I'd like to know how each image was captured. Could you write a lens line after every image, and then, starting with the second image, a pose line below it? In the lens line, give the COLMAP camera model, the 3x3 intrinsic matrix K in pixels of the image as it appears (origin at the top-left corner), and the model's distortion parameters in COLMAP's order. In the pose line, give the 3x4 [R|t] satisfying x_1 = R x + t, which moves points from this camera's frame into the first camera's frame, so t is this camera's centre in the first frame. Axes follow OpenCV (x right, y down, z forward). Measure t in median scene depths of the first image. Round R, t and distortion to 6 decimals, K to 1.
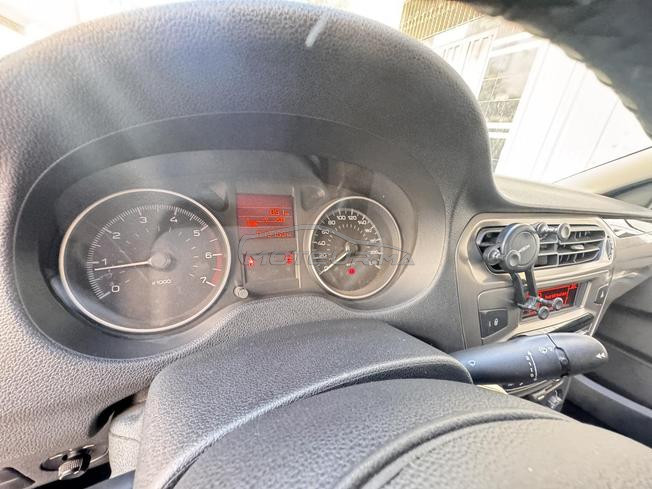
lens RADIAL K [[255.8, 0, 326.0], [0, 255.8, 244.5], [0, 0, 1]] dist [-0.013339, -0.000231]
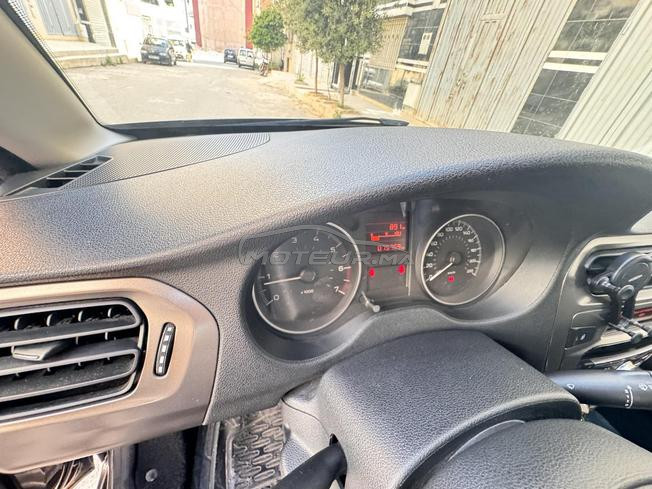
lens RADIAL K [[255.8, 0, 326.0], [0, 255.8, 244.5], [0, 0, 1]] dist [-0.013339, -0.000231]
pose [[0.990368, 0.083104, -0.110743, -0.341494], [-0.057501, 0.974469, 0.217032, -0.259859], [0.125952, -0.208574, 0.969862, -0.090169]]
